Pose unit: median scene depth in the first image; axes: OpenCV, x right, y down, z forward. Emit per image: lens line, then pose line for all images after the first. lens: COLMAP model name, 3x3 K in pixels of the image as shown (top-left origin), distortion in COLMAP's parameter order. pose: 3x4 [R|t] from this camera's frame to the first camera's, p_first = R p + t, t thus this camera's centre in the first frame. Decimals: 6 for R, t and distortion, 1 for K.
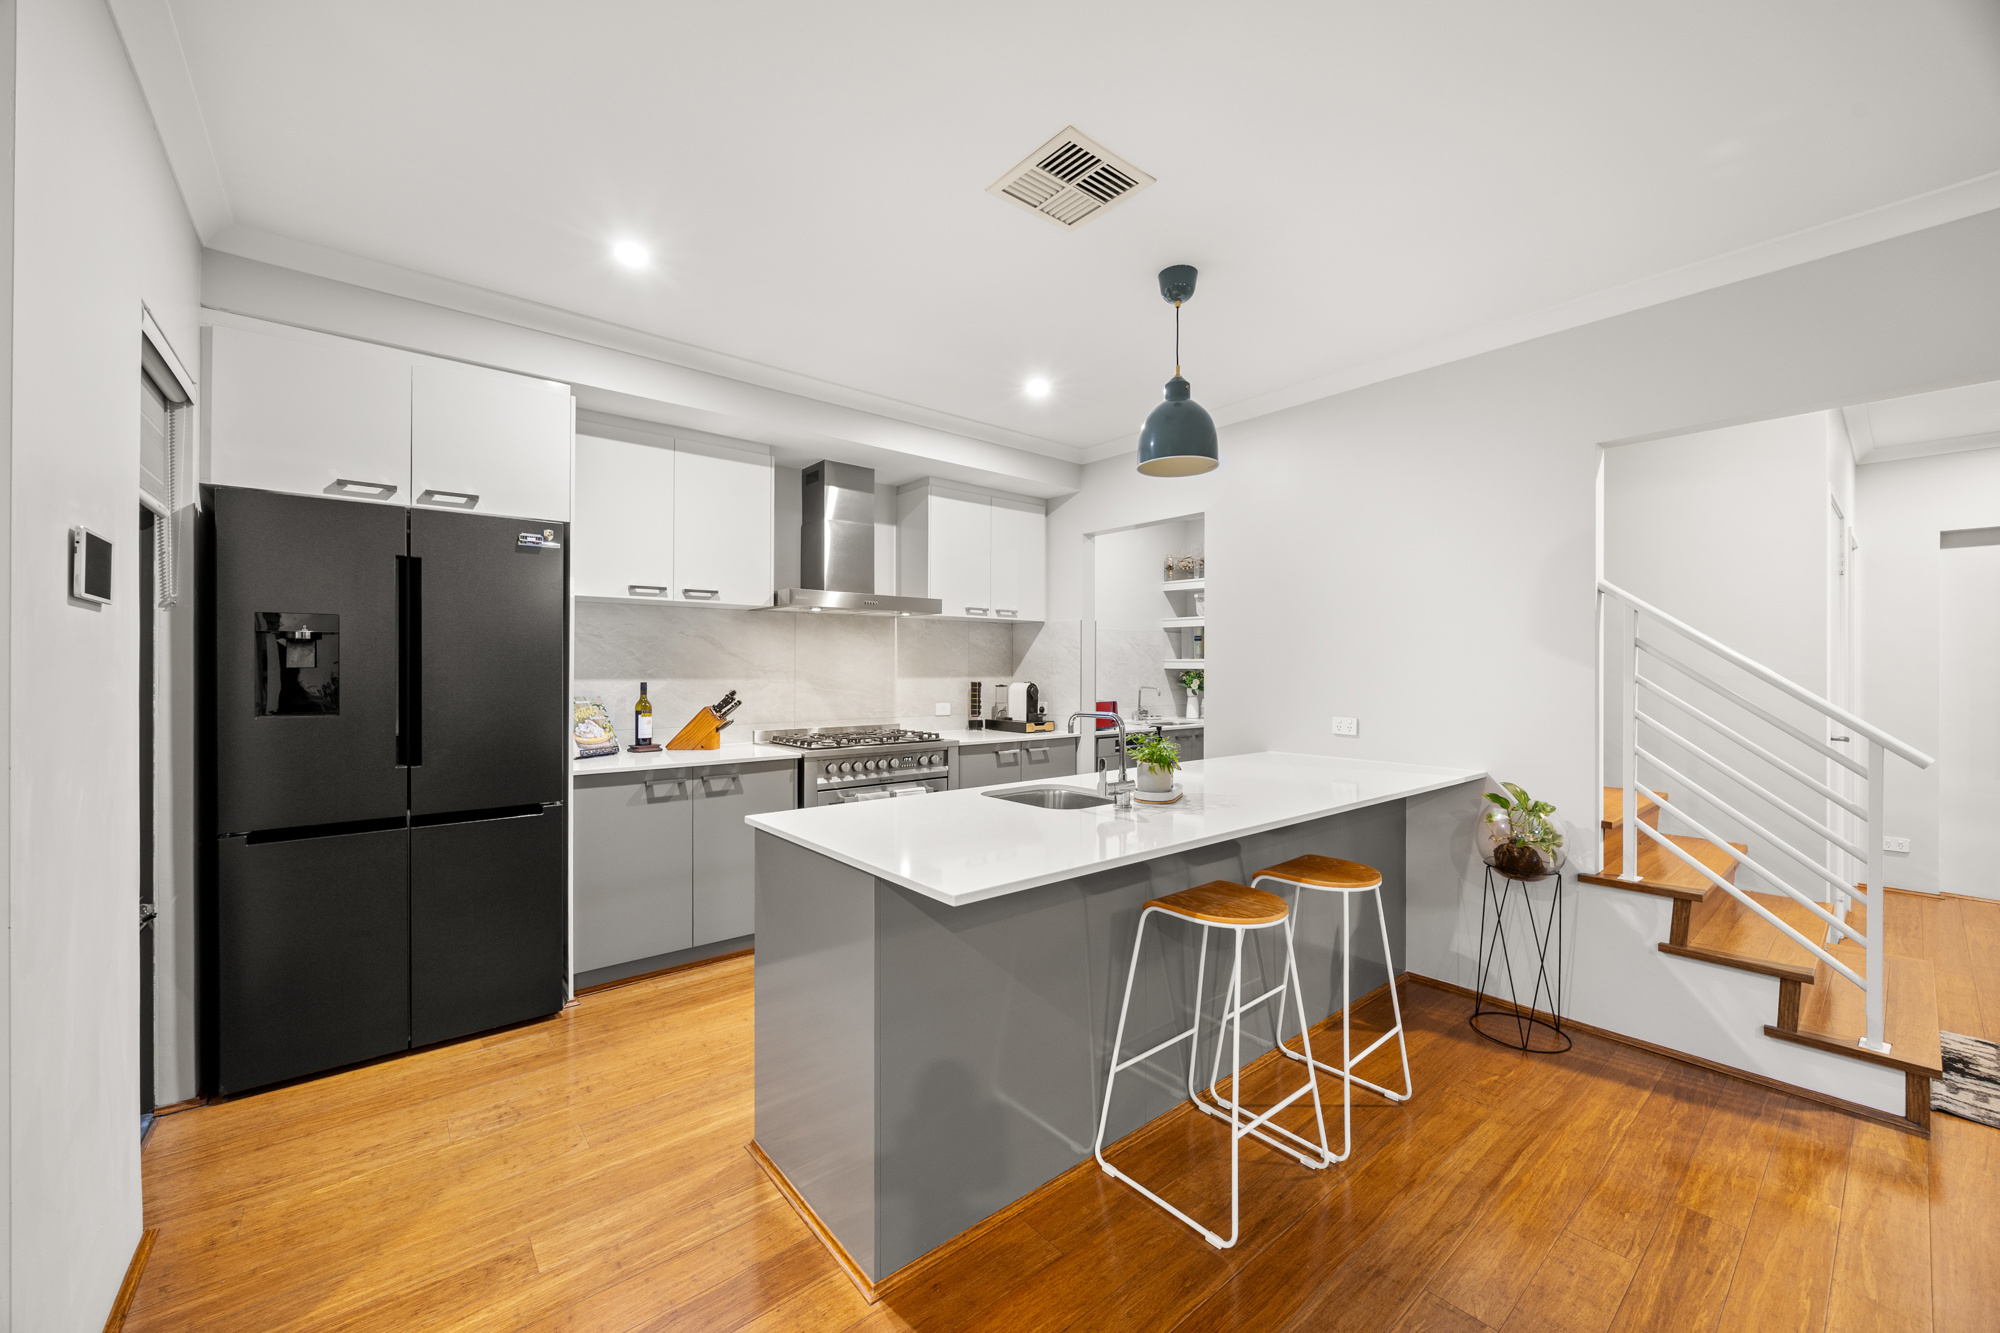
lens RADIAL K [[760.5, 0, 998.2], [0, 760.5, 664.8], [0, 0, 1]] dist [-0.005385, 0.001070]
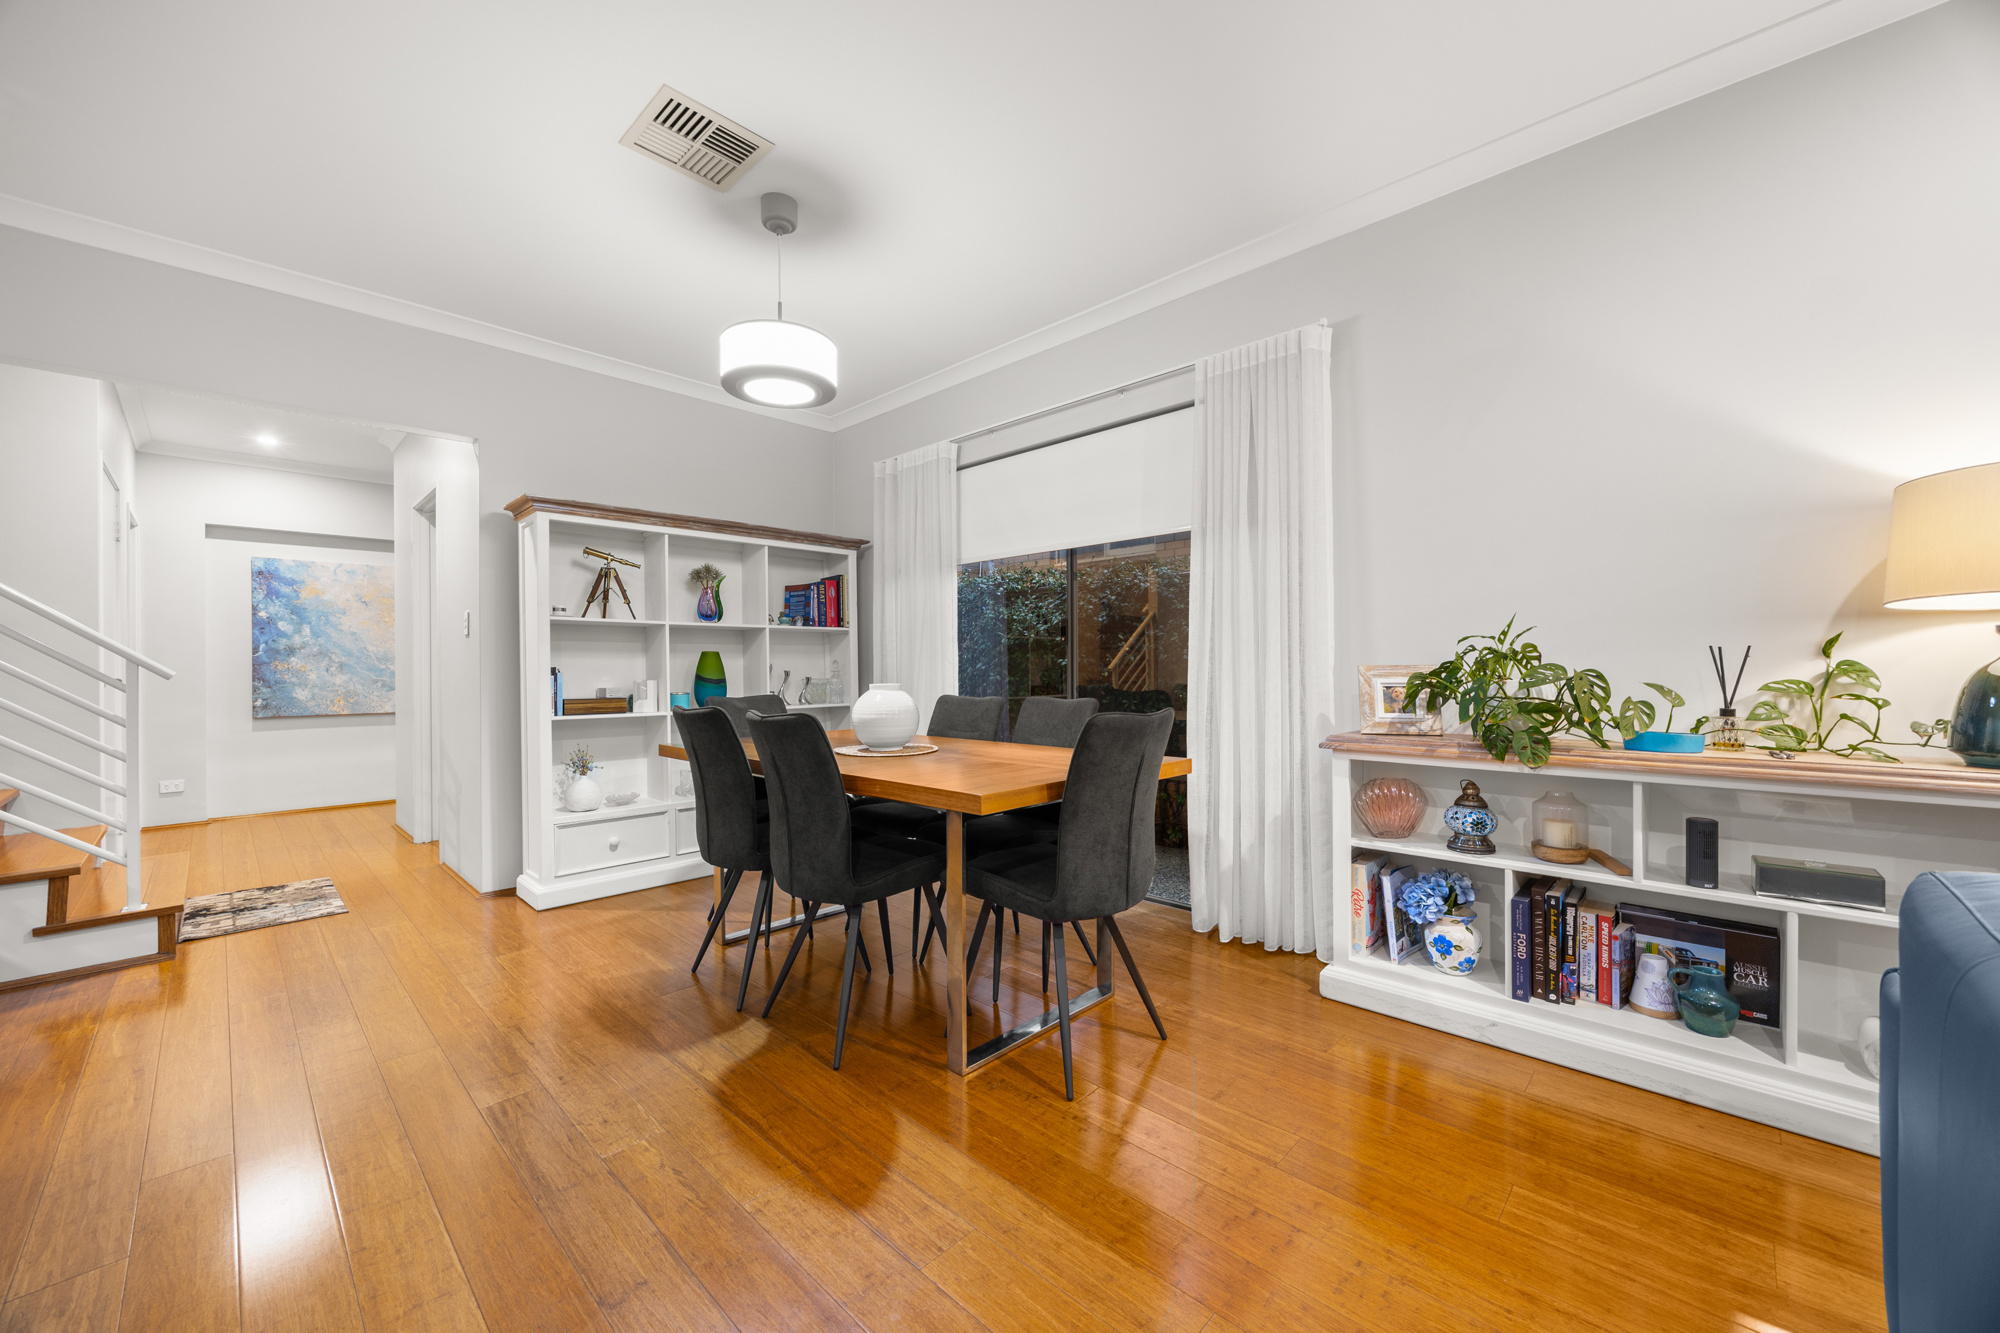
lens RADIAL K [[760.5, 0, 996.3], [0, 760.5, 666.8], [0, 0, 1]] dist [-0.005385, 0.001070]
pose [[-0.109589, -0.002632, 0.993974, -0.138431], [0.008022, 0.999962, 0.003533, 0.074722], [-0.993945, 0.008361, -0.109563, -0.167358]]
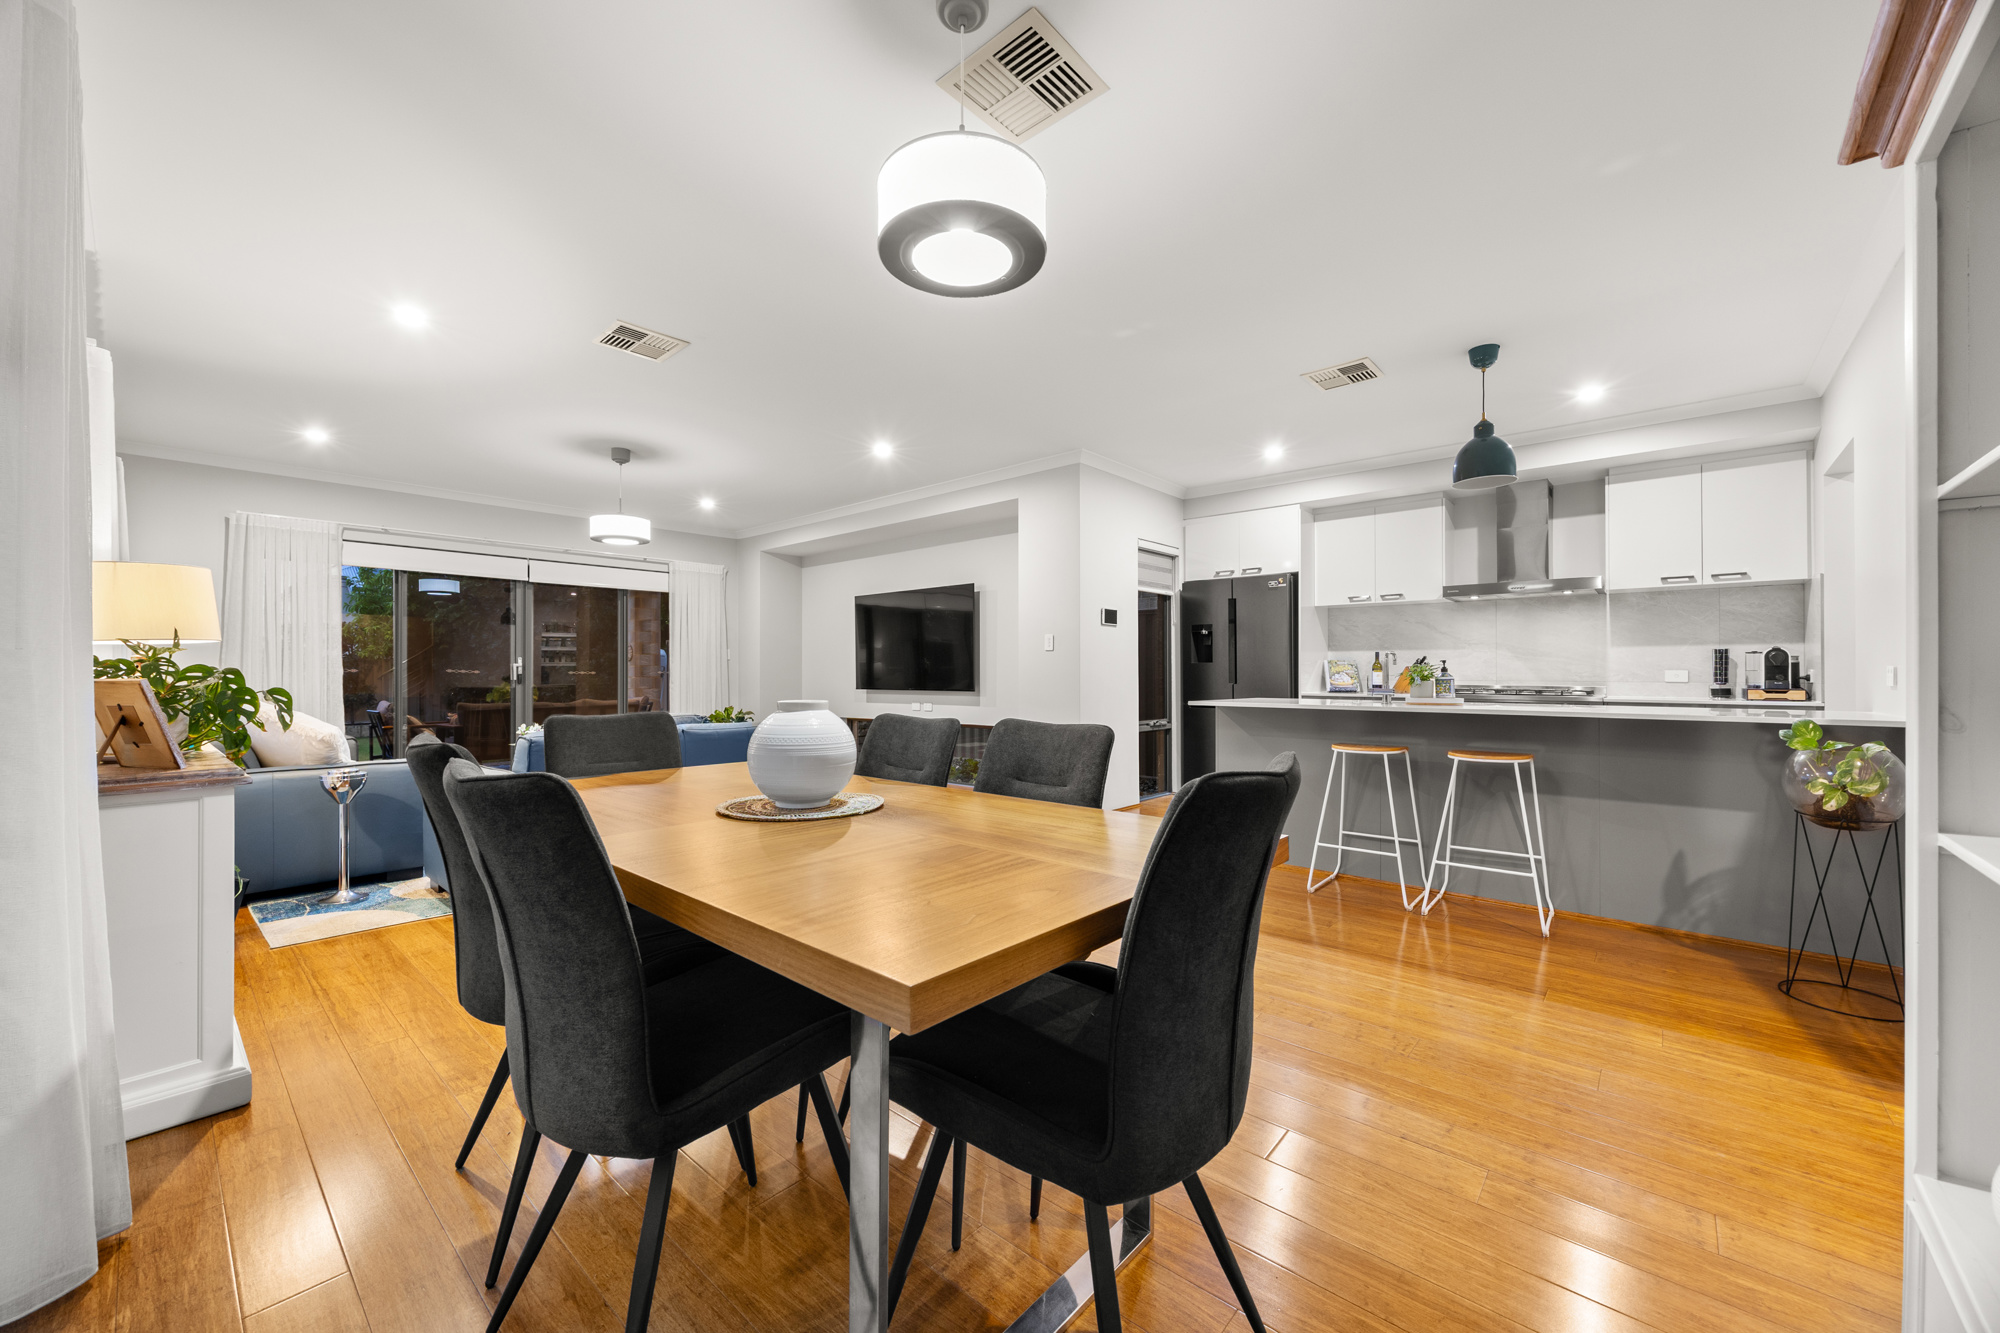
lens RADIAL K [[760.5, 0, 994.3], [0, 760.5, 669.0], [0, 0, 1]] dist [-0.005385, 0.001070]
pose [[0.152694, -0.009517, -0.988228, 1.093791], [0.003779, 0.999952, -0.009045, 0.074380], [0.988266, -0.002354, 0.152722, -0.100462]]
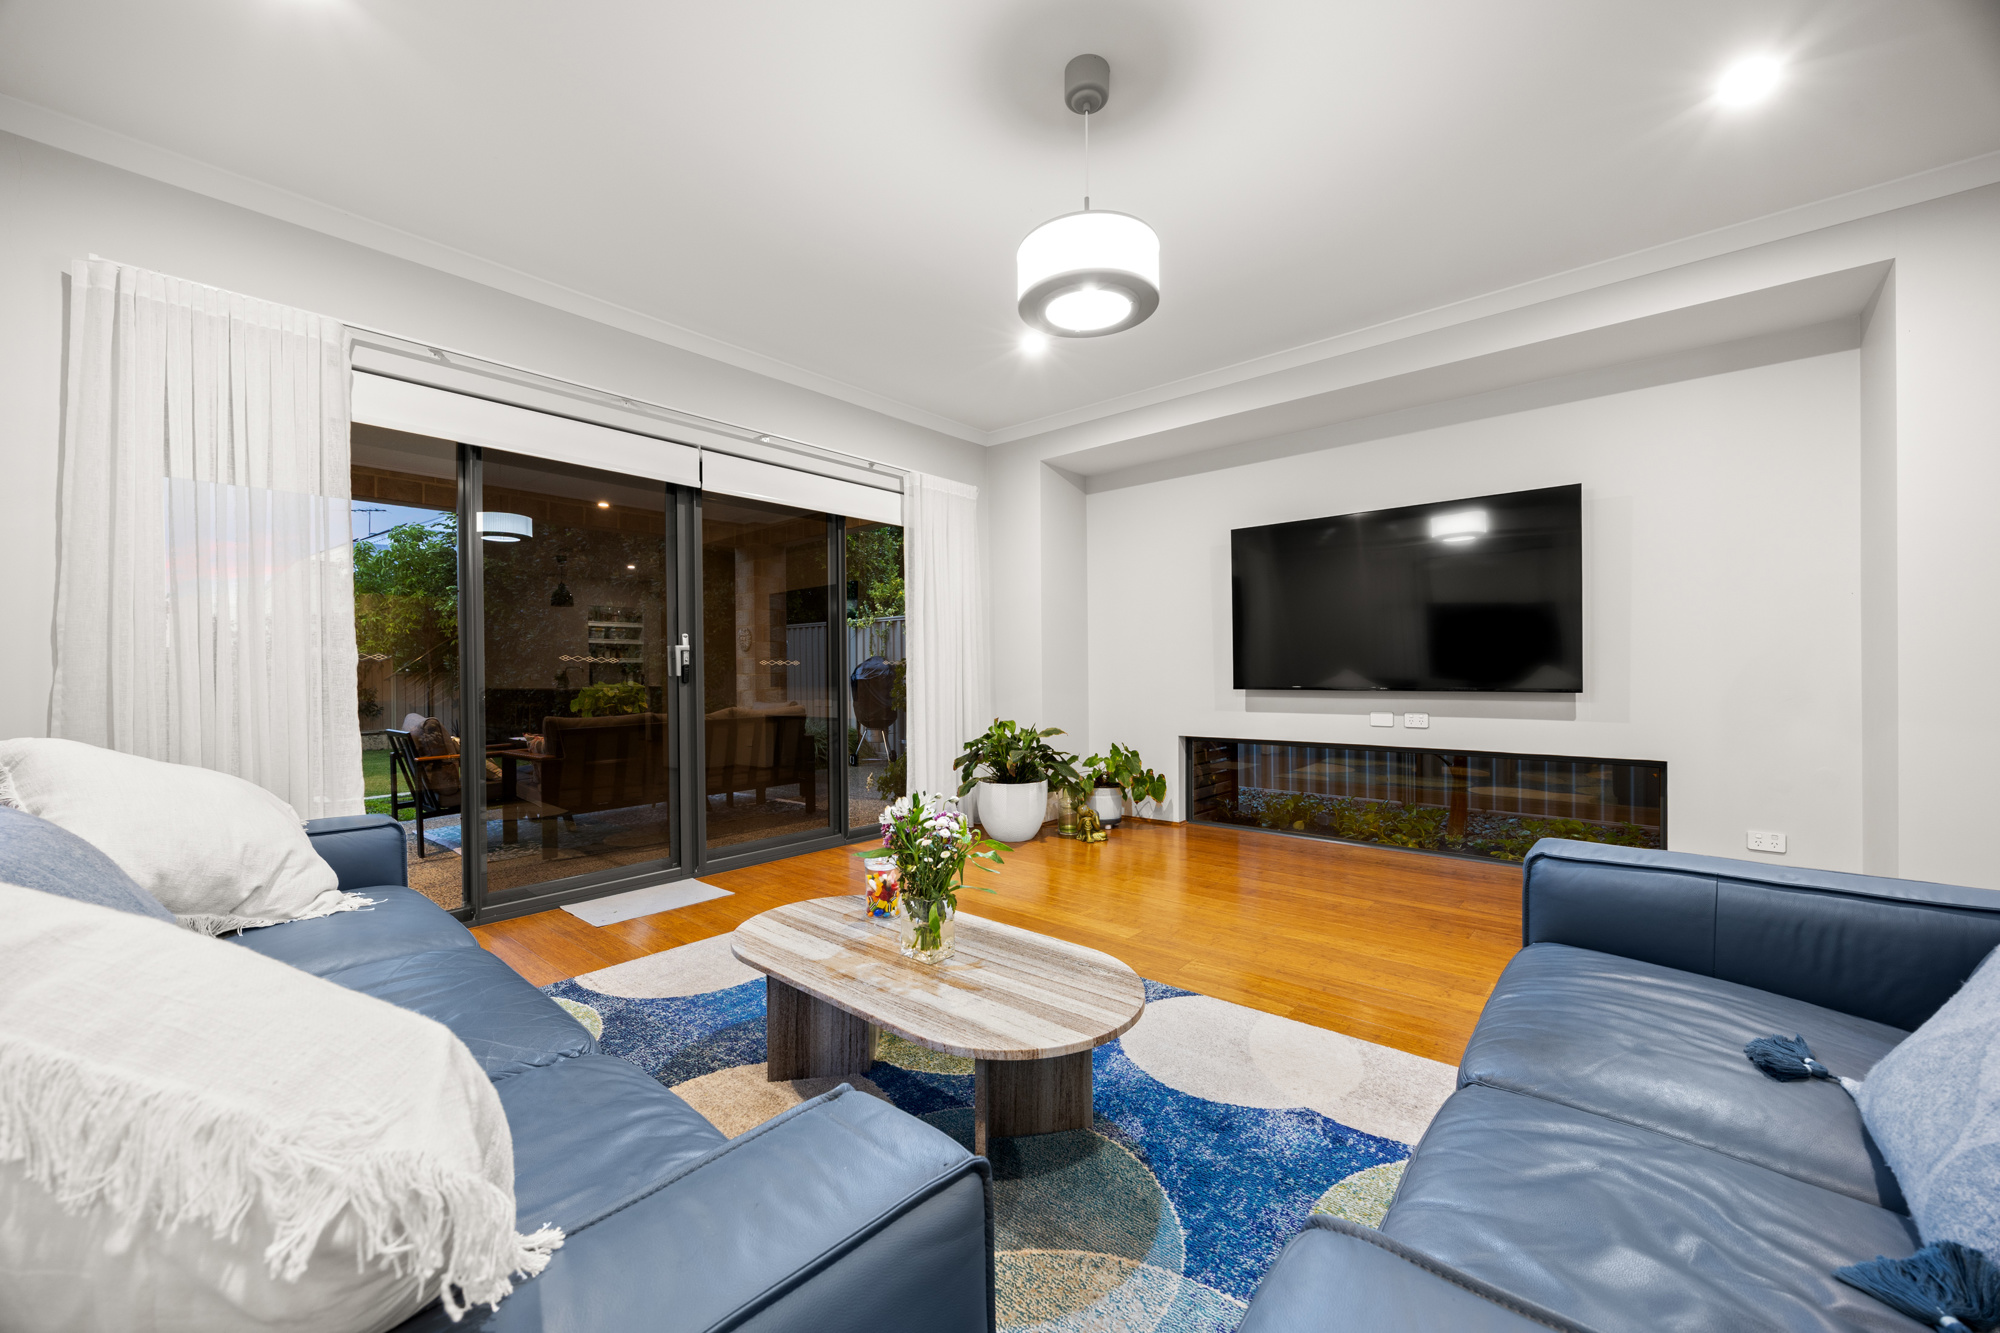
lens RADIAL K [[760.5, 0, 993.6], [0, 760.5, 675.8], [0, 0, 1]] dist [-0.005385, 0.001070]
pose [[0.159716, 0.001289, -0.987162, 0.051985], [0.010706, 0.999938, 0.003037, 0.081556], [0.987105, -0.011054, 0.159692, -0.770995]]
